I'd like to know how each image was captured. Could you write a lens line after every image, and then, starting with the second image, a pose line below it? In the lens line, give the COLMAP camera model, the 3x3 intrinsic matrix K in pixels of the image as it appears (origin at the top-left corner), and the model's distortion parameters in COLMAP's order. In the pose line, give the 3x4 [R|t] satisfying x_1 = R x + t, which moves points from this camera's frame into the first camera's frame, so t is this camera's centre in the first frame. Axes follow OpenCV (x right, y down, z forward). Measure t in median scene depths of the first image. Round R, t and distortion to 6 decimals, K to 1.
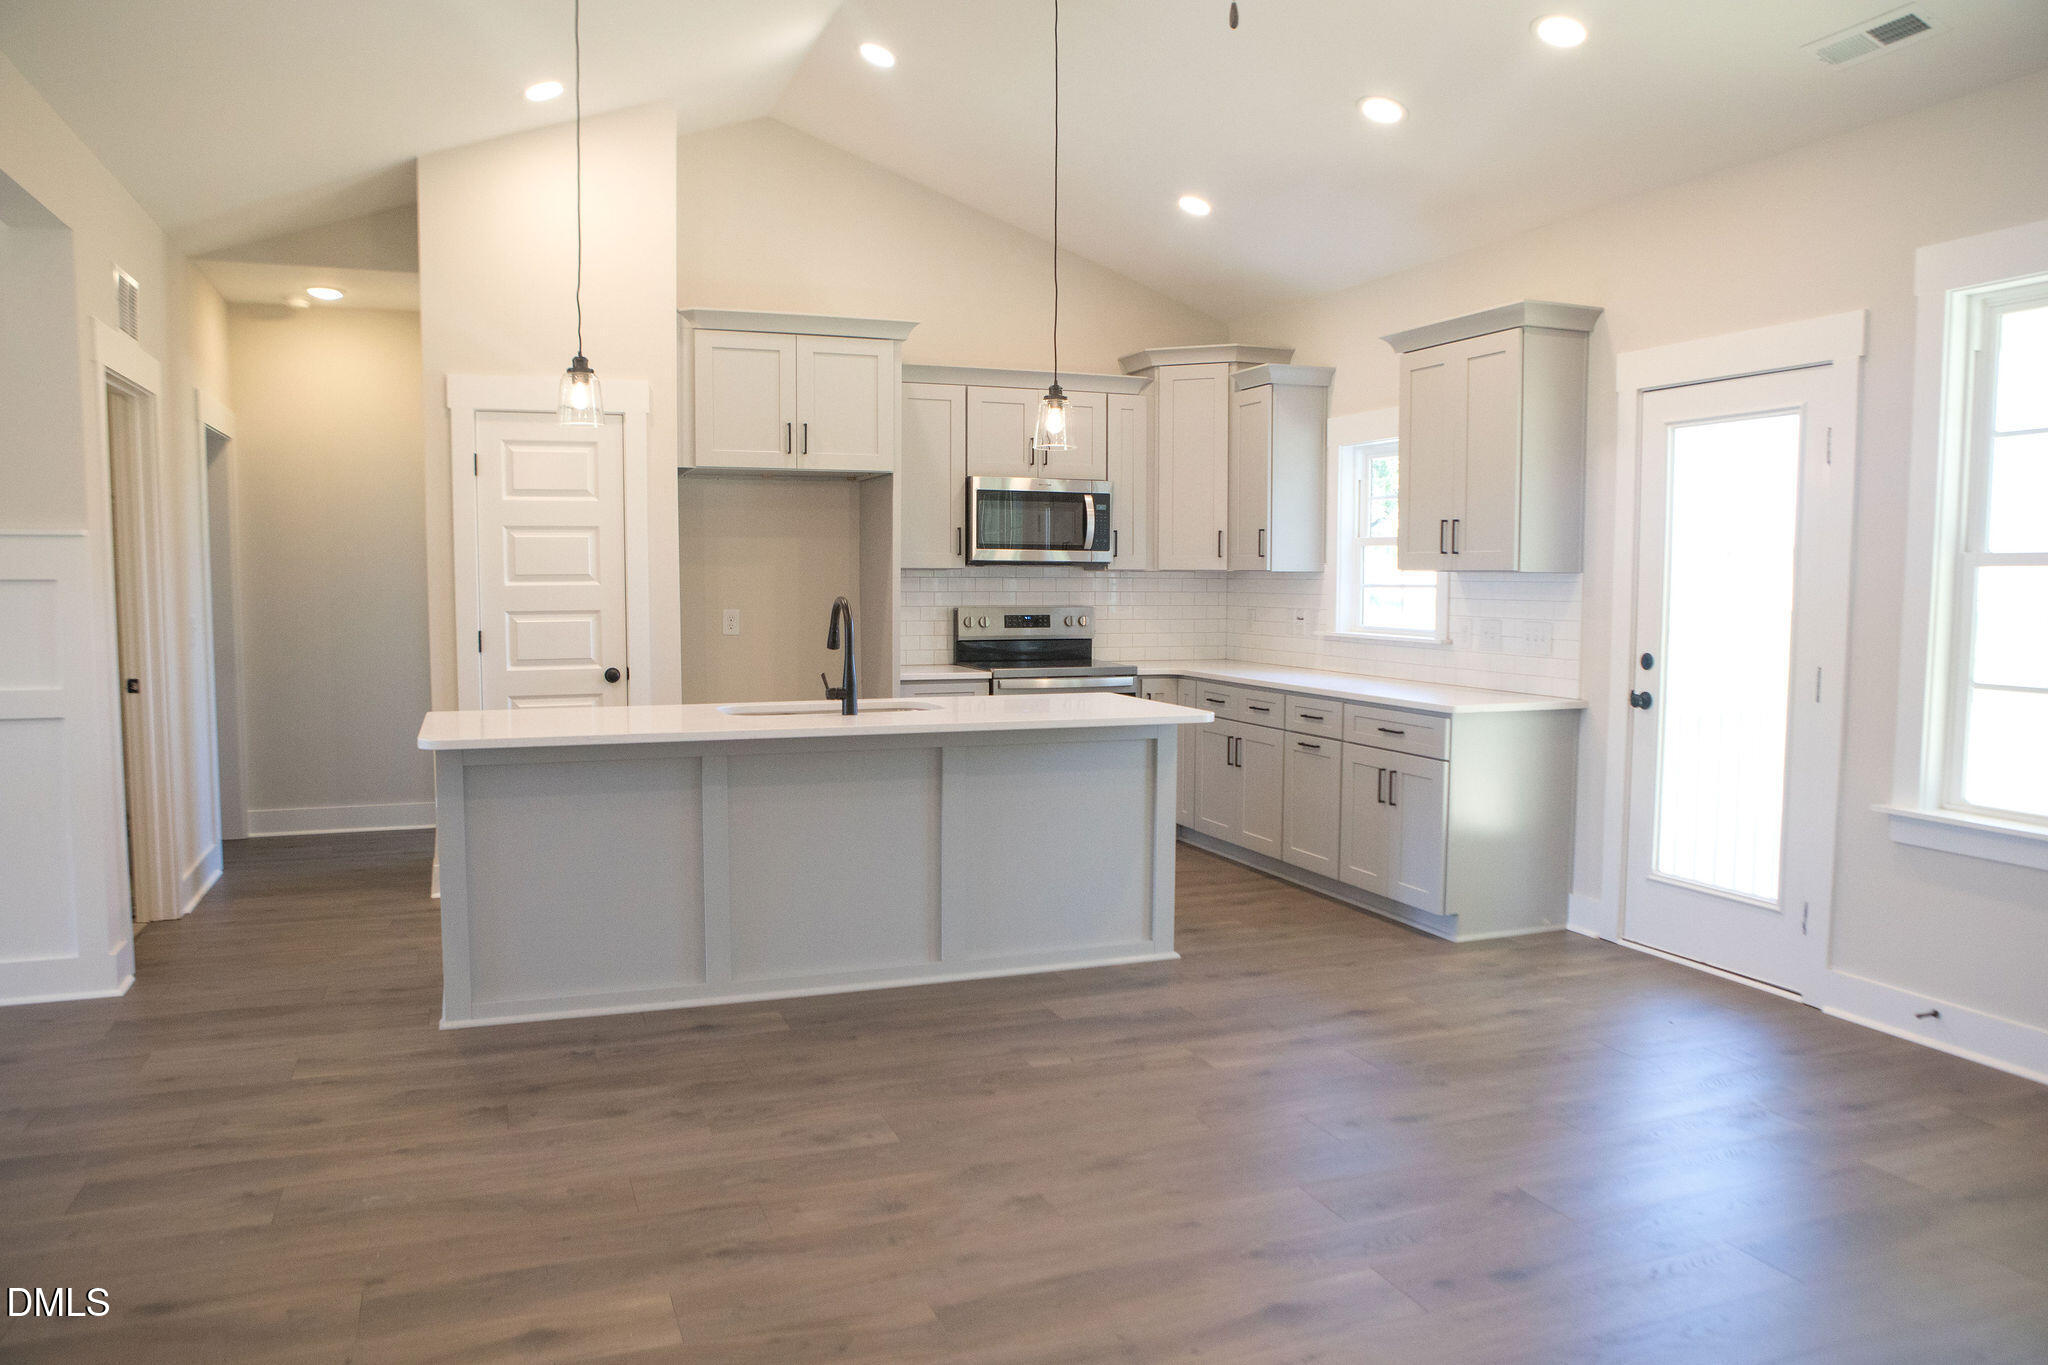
lens RADIAL K [[1392.1, 0, 1022.2], [0, 1392.1, 677.8], [0, 0, 1]] dist [-0.057488, 0.001318]
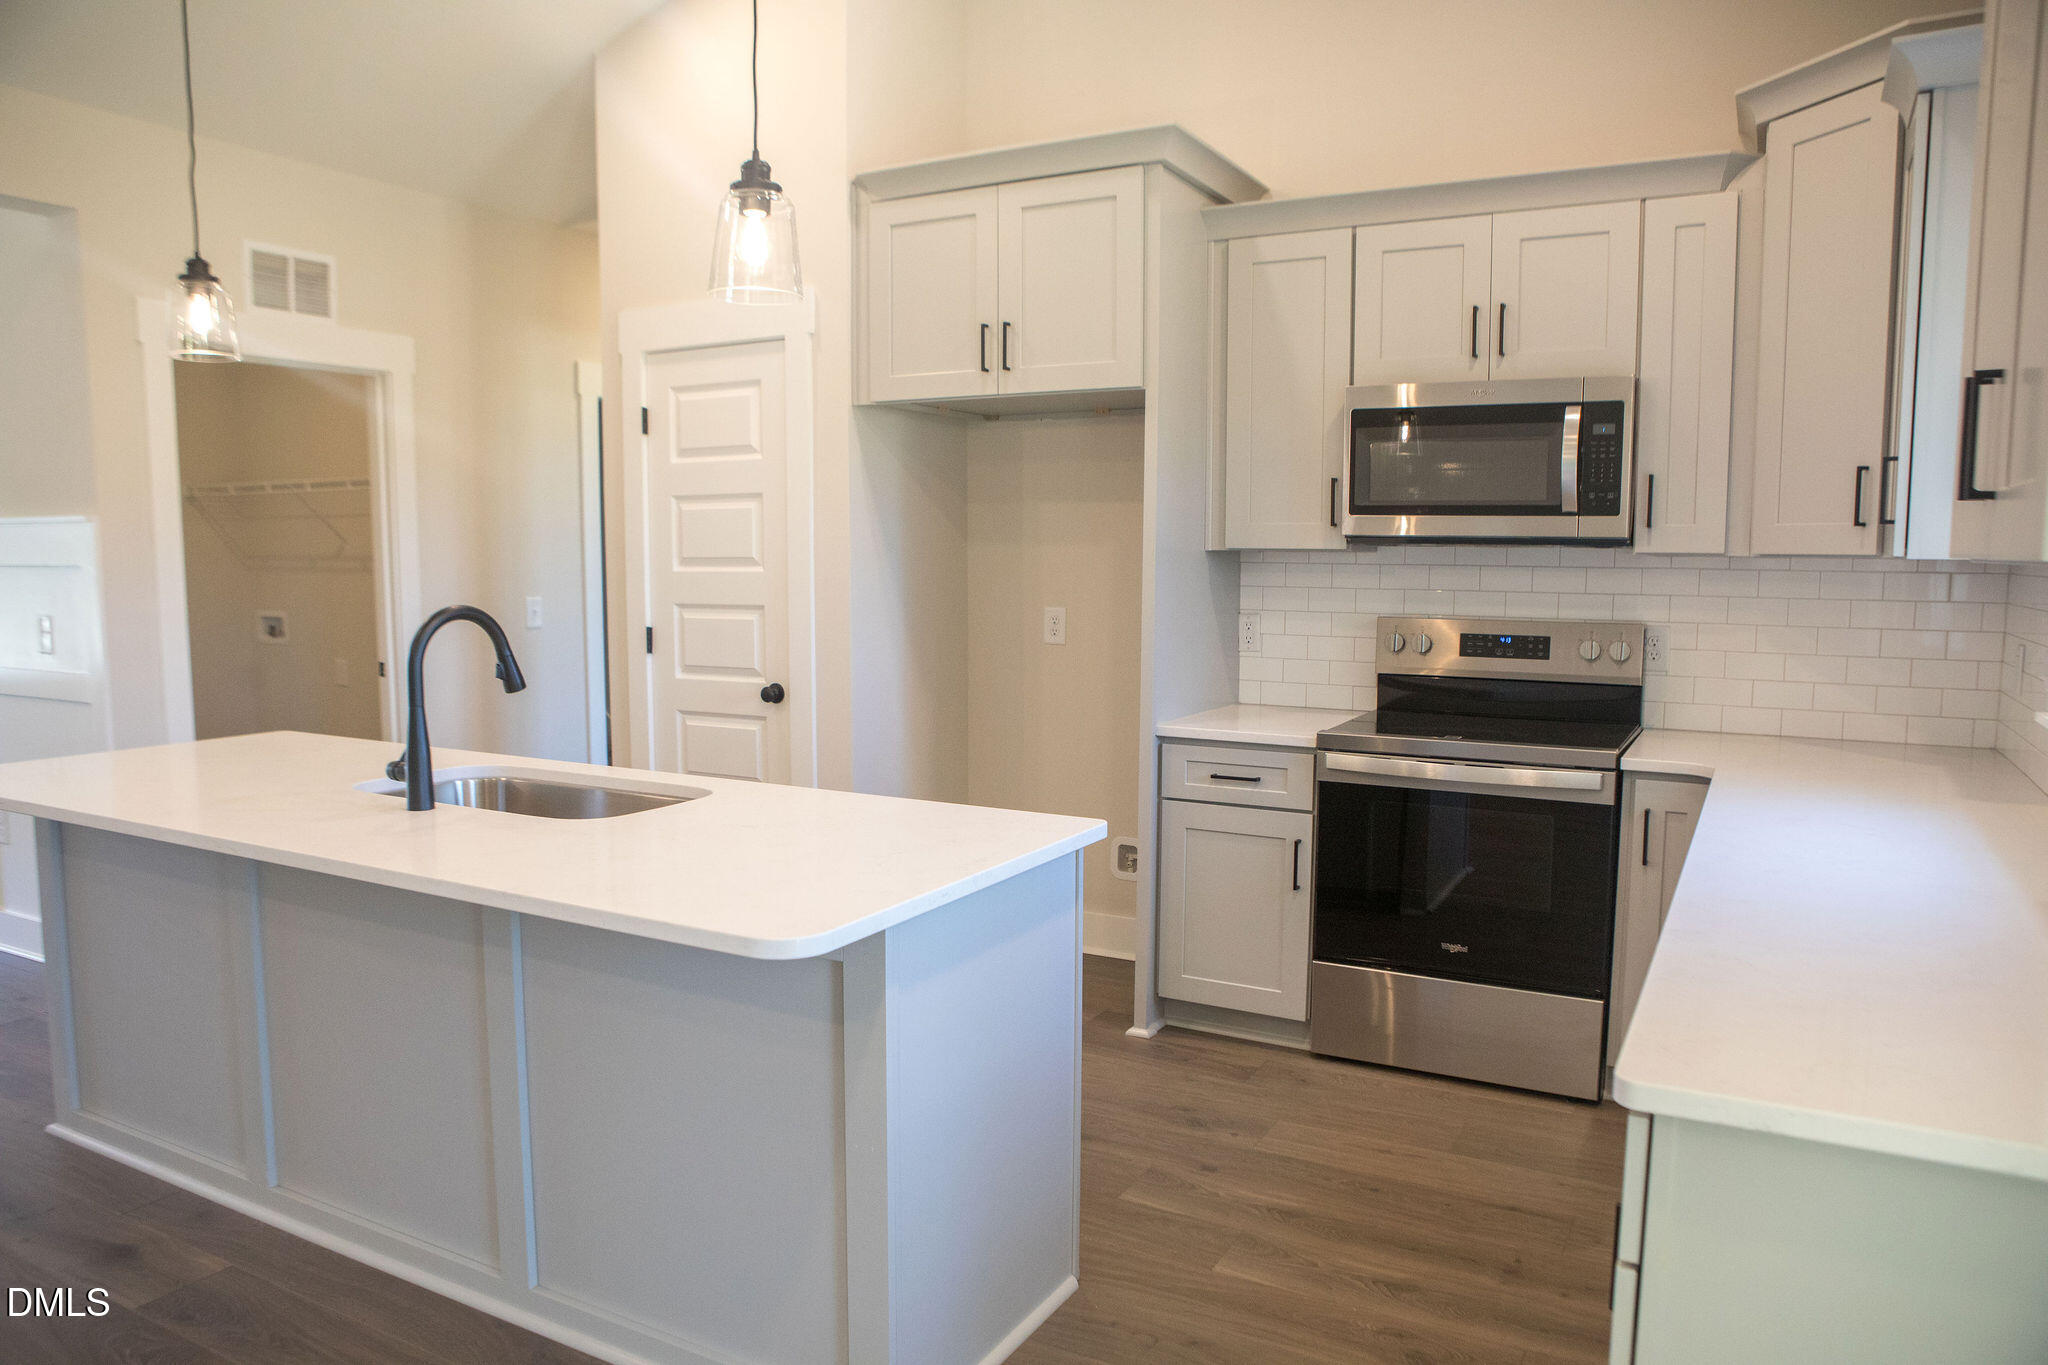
lens RADIAL K [[1392.1, 0, 1025.0], [0, 1392.1, 695.6], [0, 0, 1]] dist [-0.057488, 0.001318]
pose [[0.662347, 0.078756, -0.745046, 0.305042], [-0.057063, 0.996874, 0.054647, -0.042834], [0.747021, 0.006319, 0.664771, 0.527187]]
